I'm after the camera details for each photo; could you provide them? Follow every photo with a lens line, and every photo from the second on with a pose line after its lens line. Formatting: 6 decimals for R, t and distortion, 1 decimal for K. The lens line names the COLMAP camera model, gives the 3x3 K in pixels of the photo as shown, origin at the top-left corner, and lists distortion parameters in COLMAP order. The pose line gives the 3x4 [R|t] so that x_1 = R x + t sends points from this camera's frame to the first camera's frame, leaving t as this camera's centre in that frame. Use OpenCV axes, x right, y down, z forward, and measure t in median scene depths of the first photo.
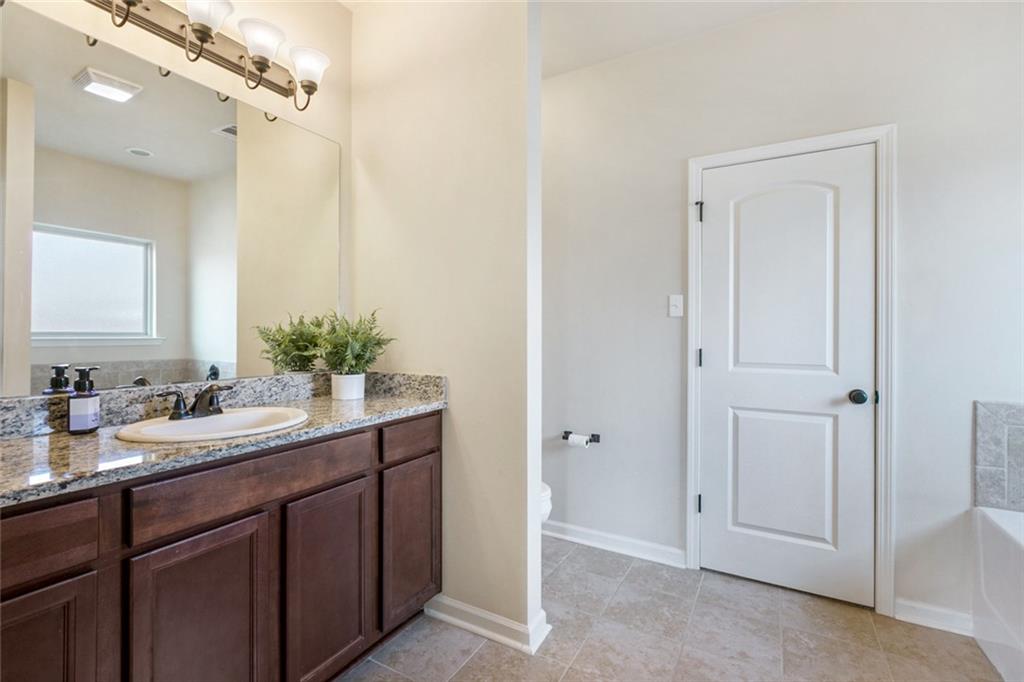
lens RADIAL K [[472.6, 0, 511.1], [0, 472.6, 335.4], [0, 0, 1]] dist [-0.001039, -0.000205]
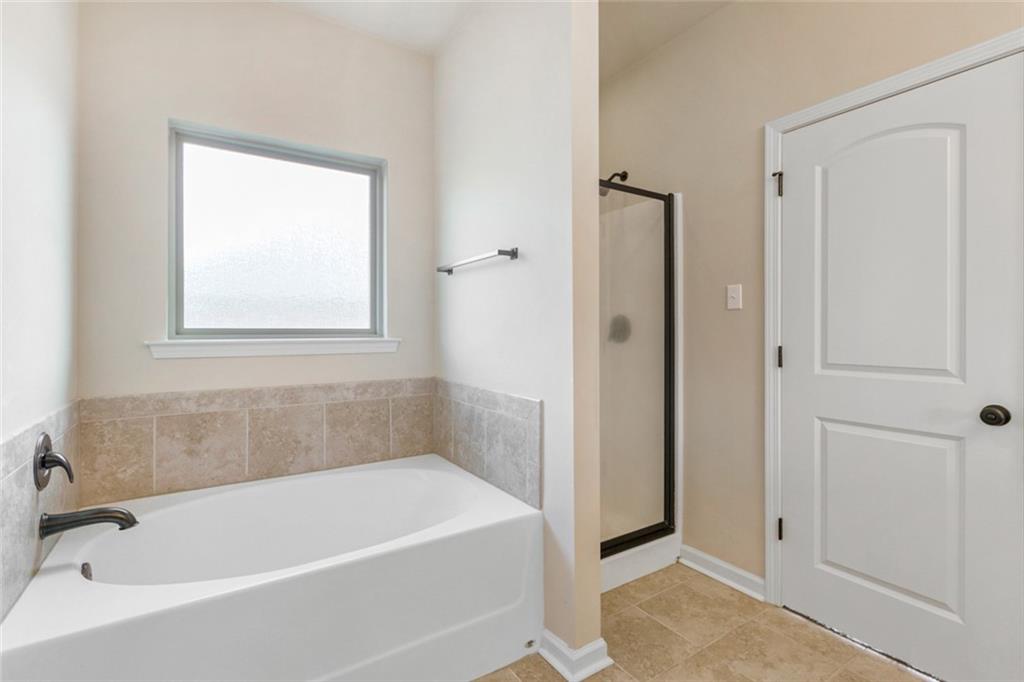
lens RADIAL K [[472.6, 0, 511.1], [0, 472.6, 335.4], [0, 0, 1]] dist [-0.001039, -0.000205]
pose [[0.884439, -0.006658, -0.466609, 0.378266], [0.009295, 0.999951, 0.003348, 0.001259], [0.466564, -0.007298, 0.884458, 0.028266]]
